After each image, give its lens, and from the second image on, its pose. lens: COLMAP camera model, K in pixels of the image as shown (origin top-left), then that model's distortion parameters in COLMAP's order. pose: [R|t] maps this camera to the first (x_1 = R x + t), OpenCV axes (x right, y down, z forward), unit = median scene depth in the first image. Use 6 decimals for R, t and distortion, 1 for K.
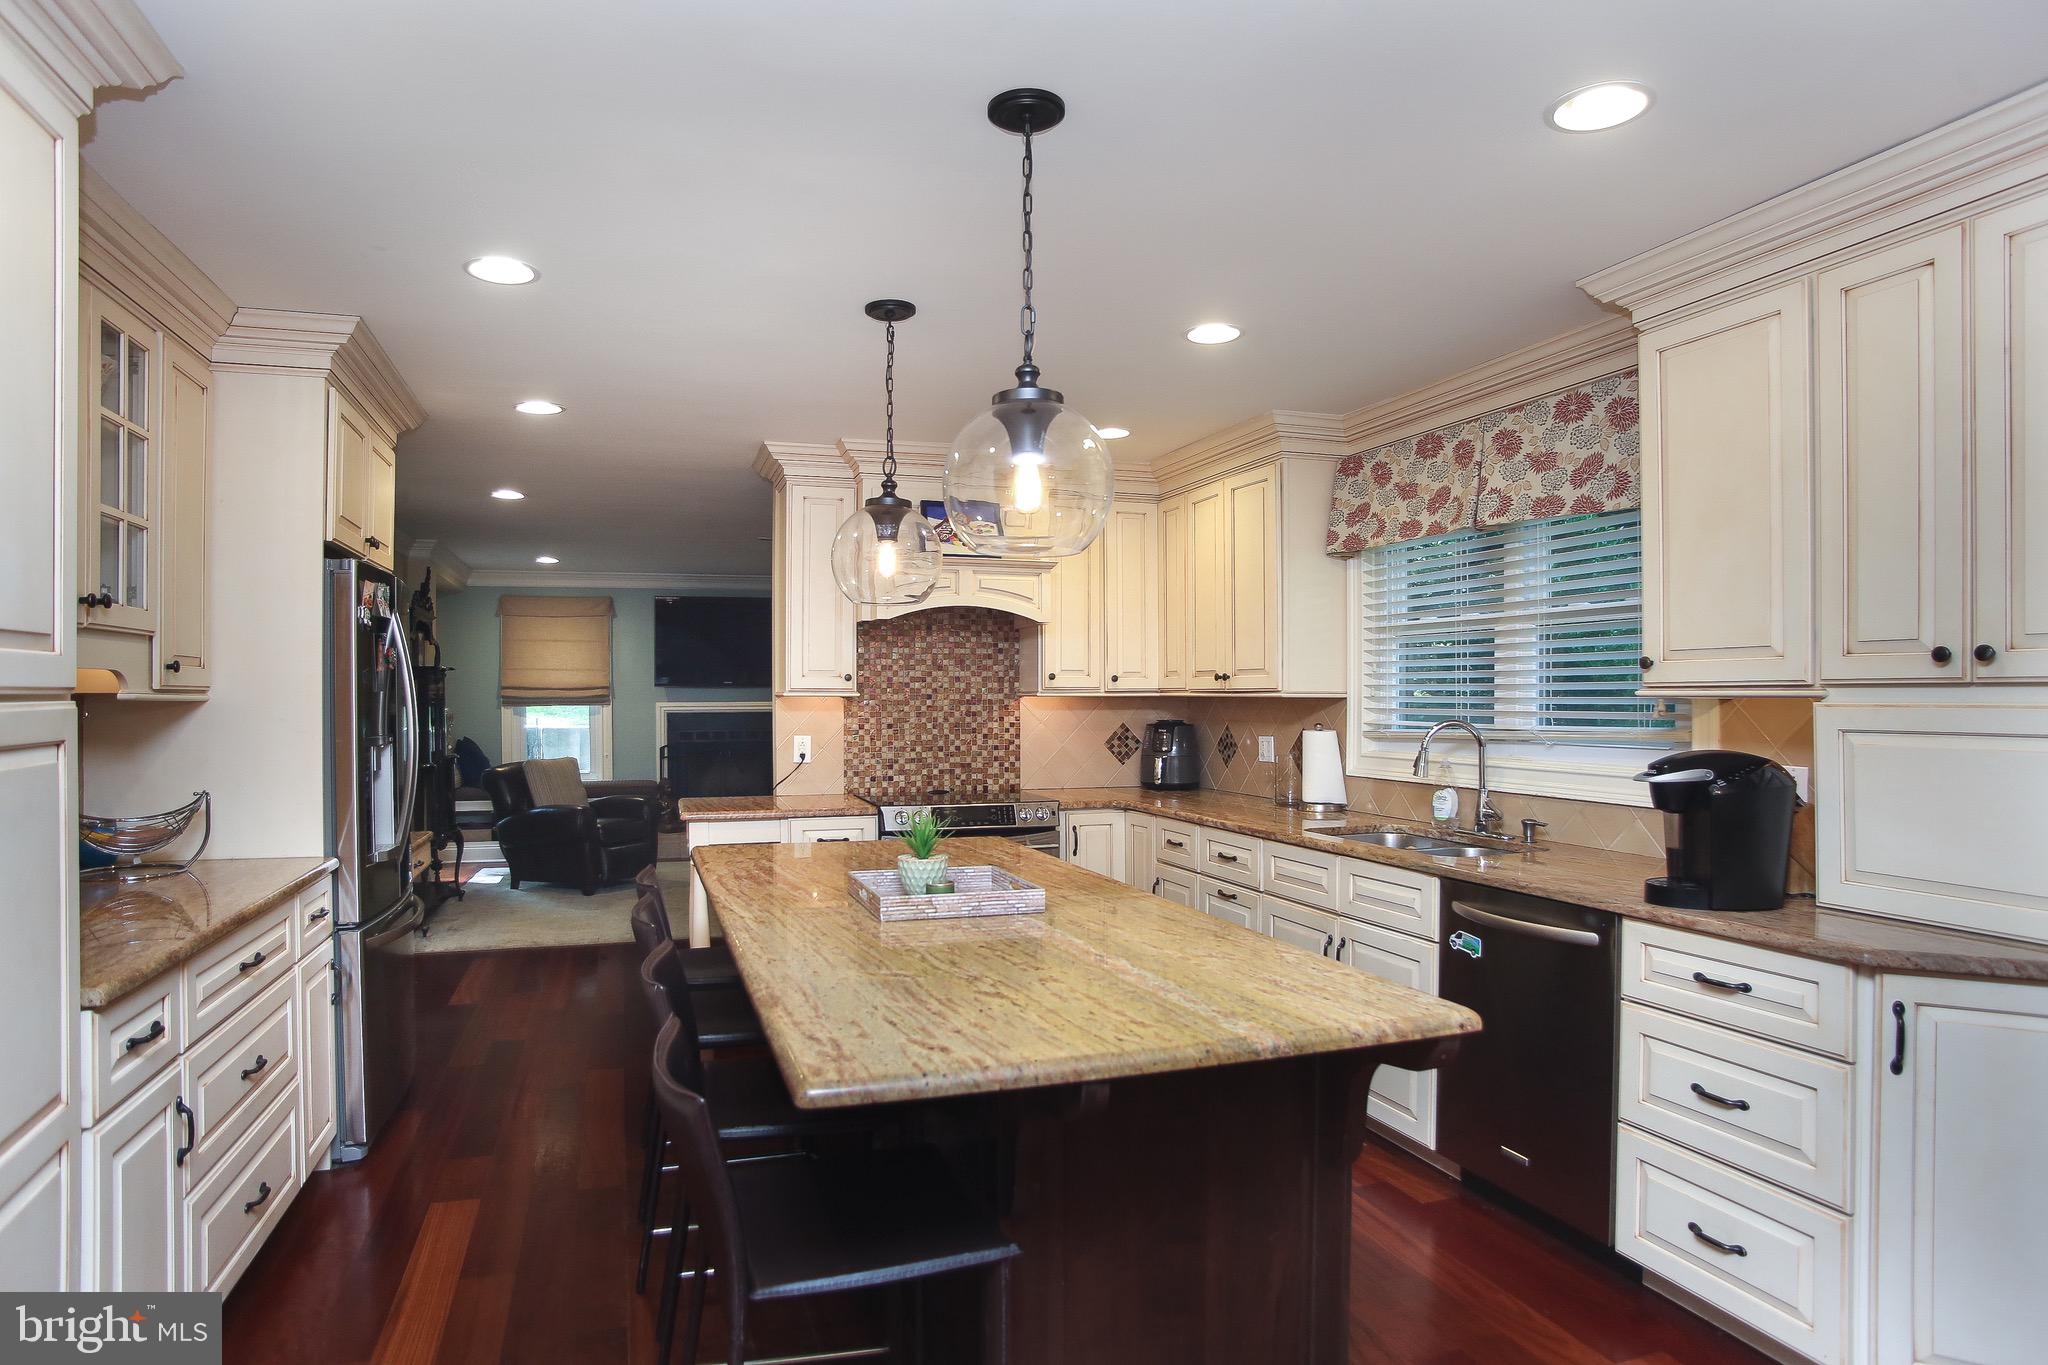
lens RADIAL K [[1192.6, 0, 1057.8], [0, 1192.6, 706.8], [0, 0, 1]] dist [-0.080730, 0.120804]
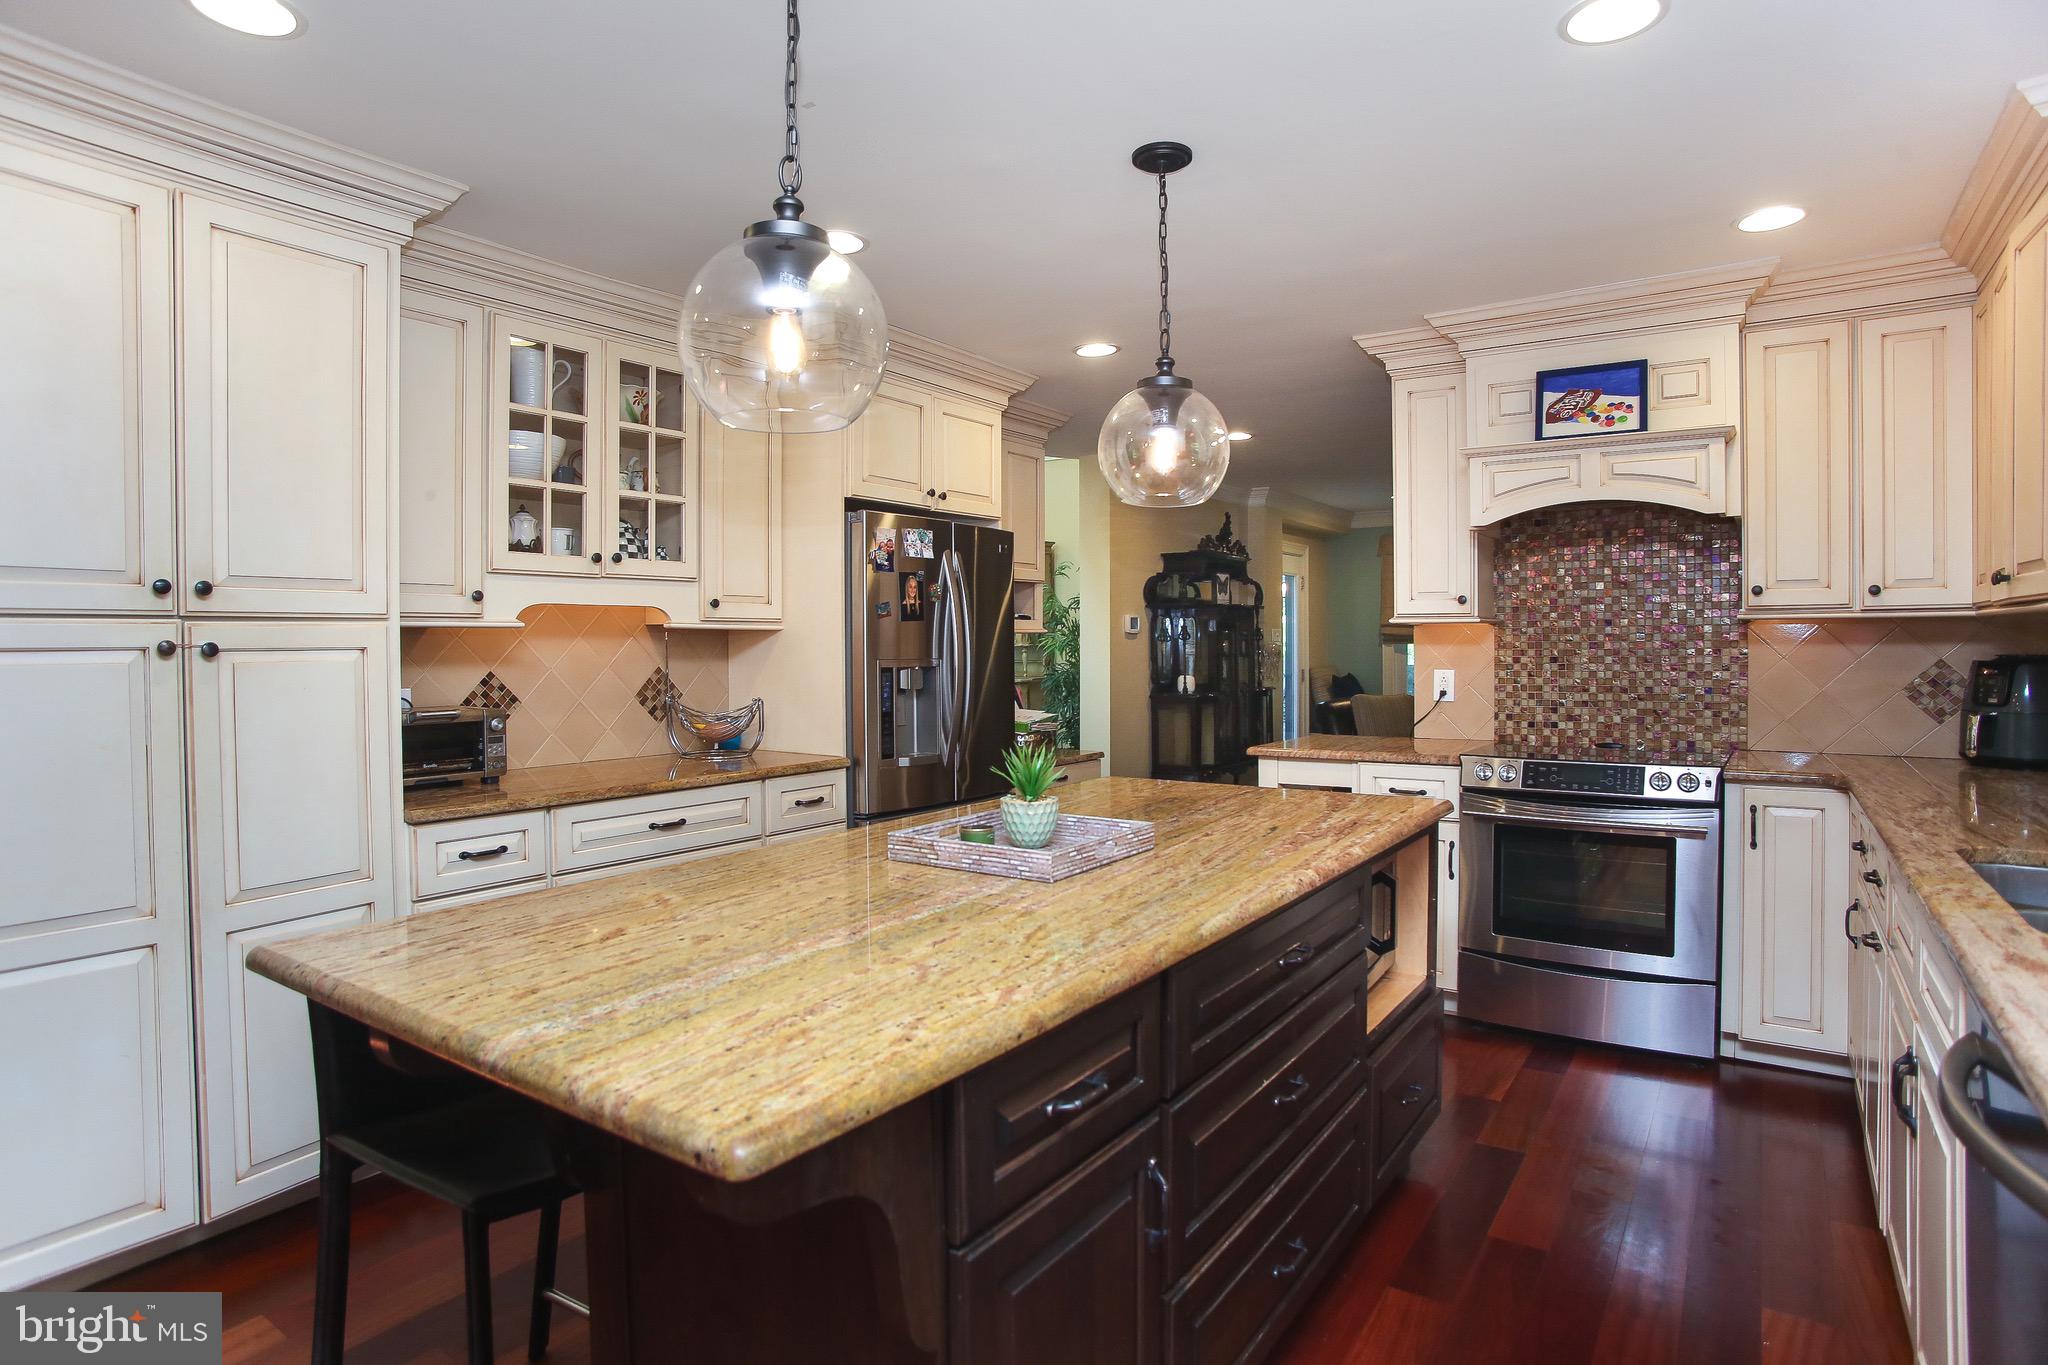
lens RADIAL K [[1157.0, 0, 1022.4], [0, 1157.0, 660.7], [0, 0, 1]] dist [-0.131265, 0.074672]
pose [[0.566249, 0.007775, -0.824198, 0.280268], [-0.002688, 0.999968, 0.007586, 0.011985], [0.824230, -0.002080, 0.566252, 0.271996]]
